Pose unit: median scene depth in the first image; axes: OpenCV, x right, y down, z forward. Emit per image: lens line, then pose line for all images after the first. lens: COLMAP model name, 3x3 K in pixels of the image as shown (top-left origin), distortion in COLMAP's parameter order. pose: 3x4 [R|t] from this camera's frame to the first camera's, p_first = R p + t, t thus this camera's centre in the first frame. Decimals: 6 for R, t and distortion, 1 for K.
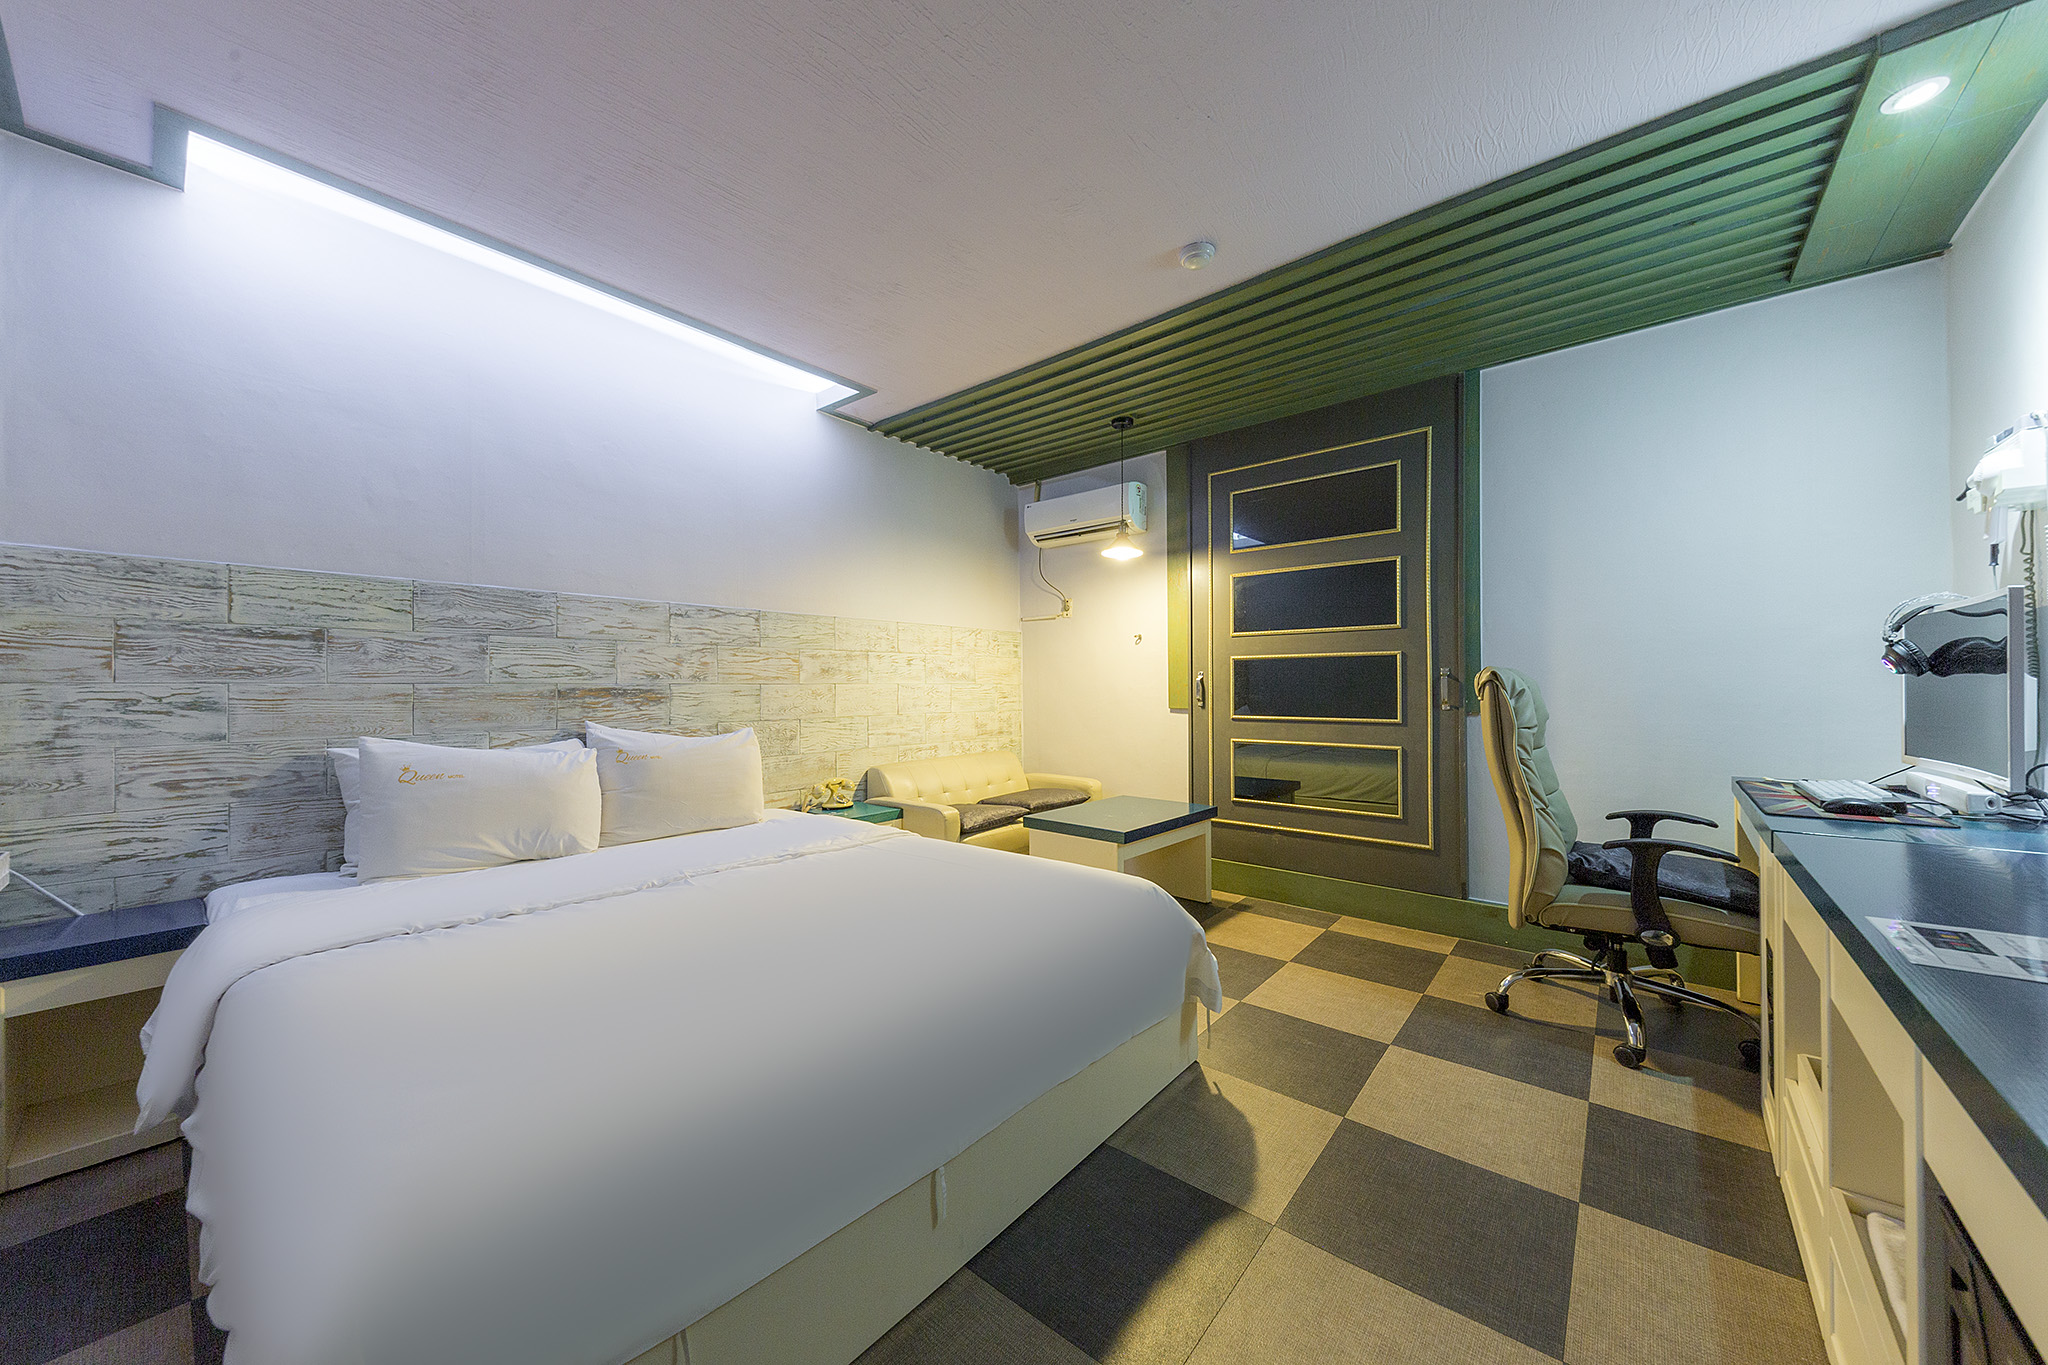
lens RADIAL K [[714.2, 0, 1007.0], [0, 714.2, 689.3], [0, 0, 1]] dist [0.002211, -0.000557]
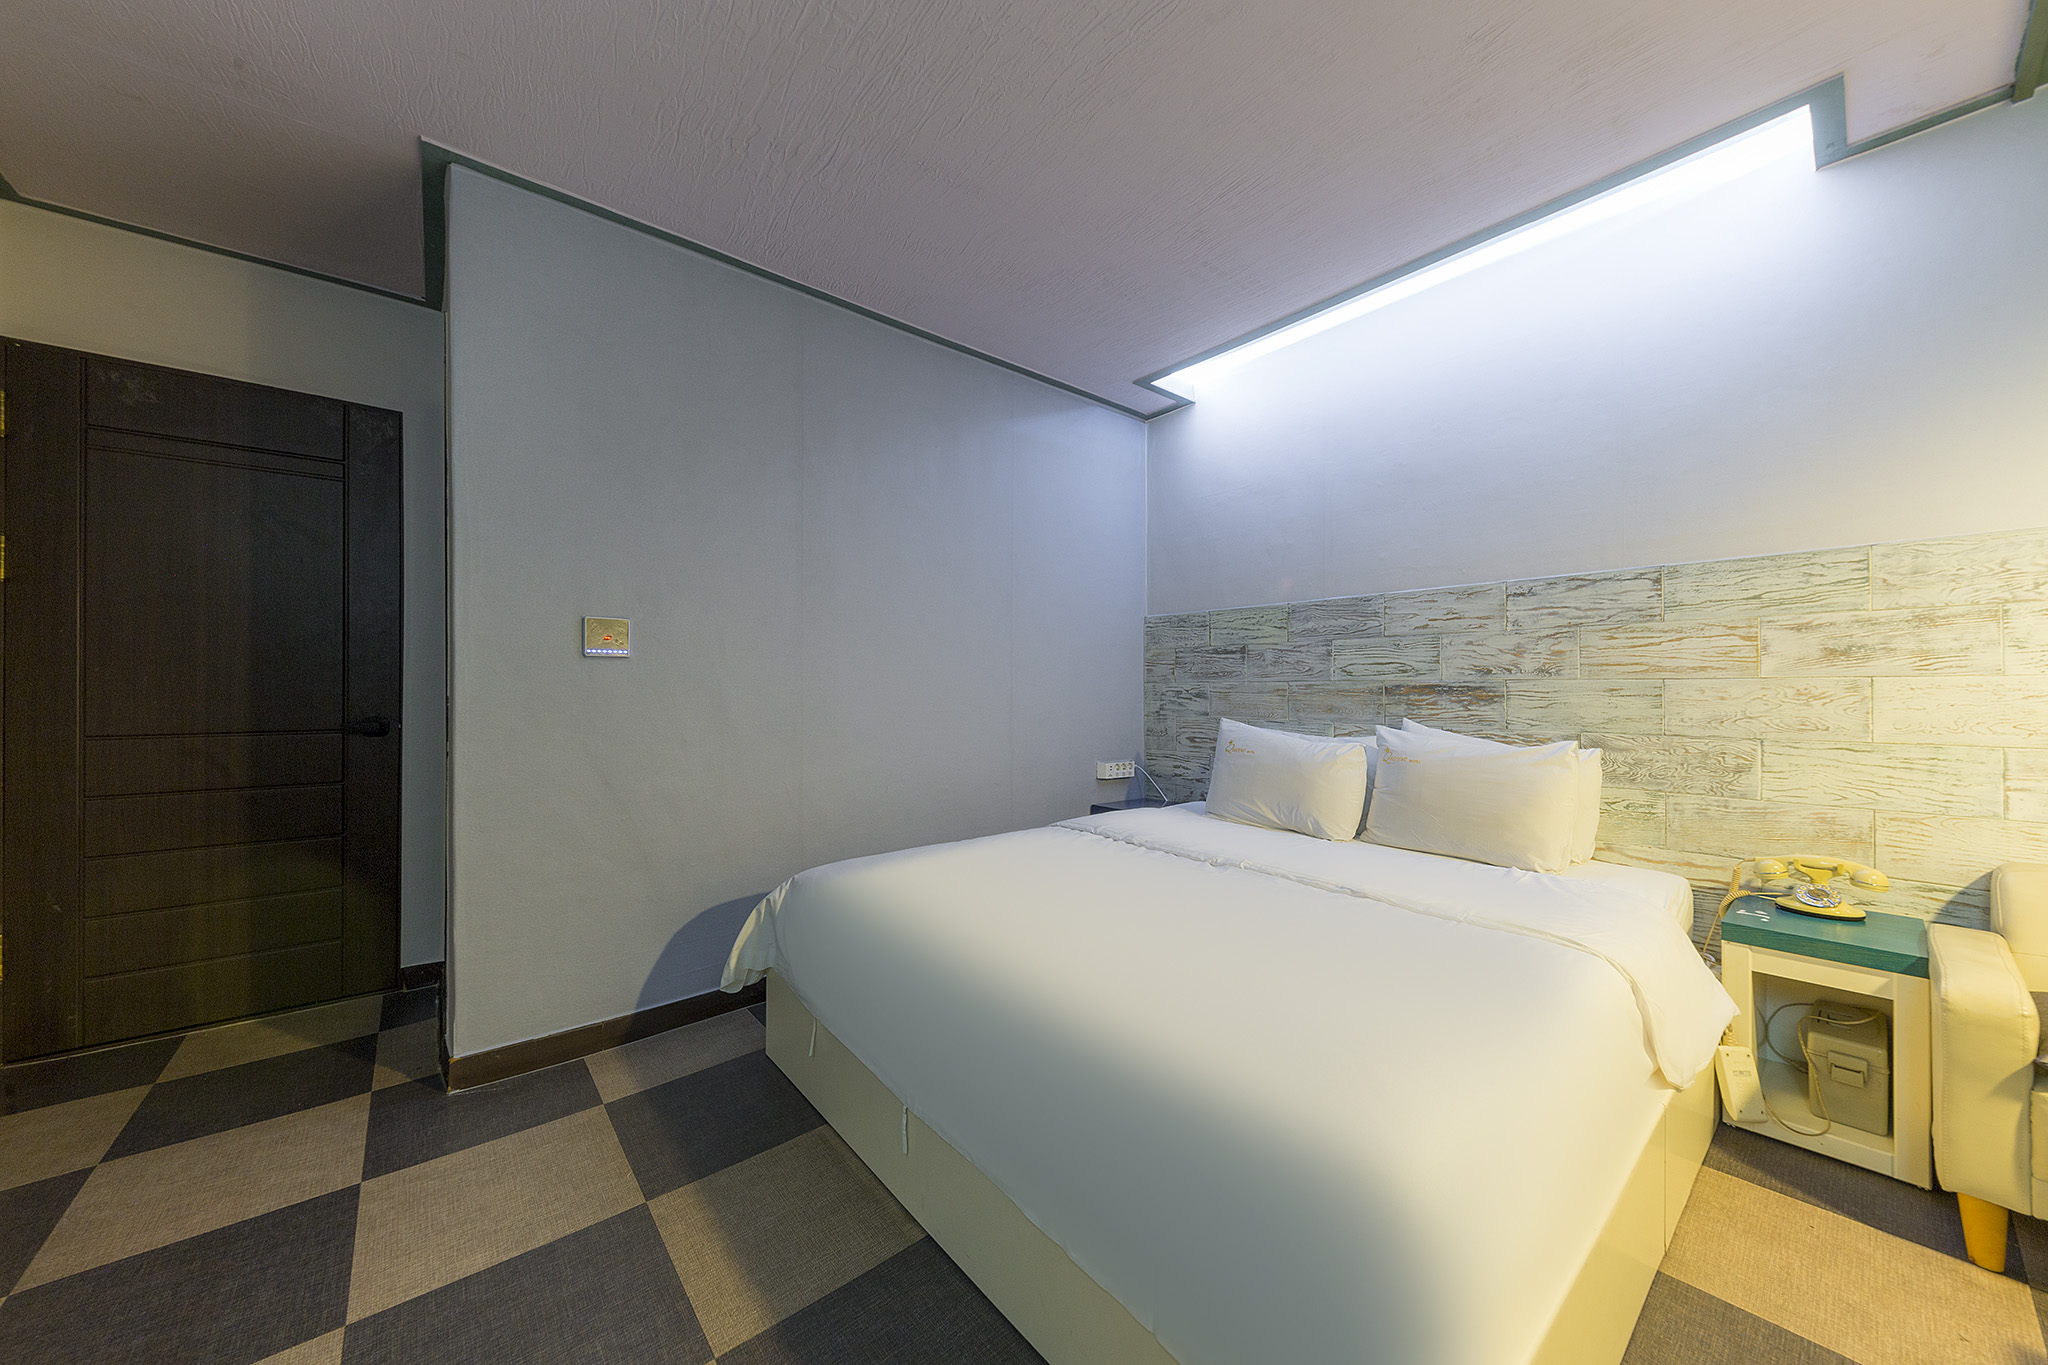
lens RADIAL K [[714.2, 0, 1004.2], [0, 714.2, 683.7], [0, 0, 1]] dist [0.002211, -0.000557]
pose [[-0.191371, 0.004880, -0.981506, 0.482580], [0.005517, 0.999977, 0.003896, -0.010338], [0.981502, -0.004669, -0.191394, 0.629648]]
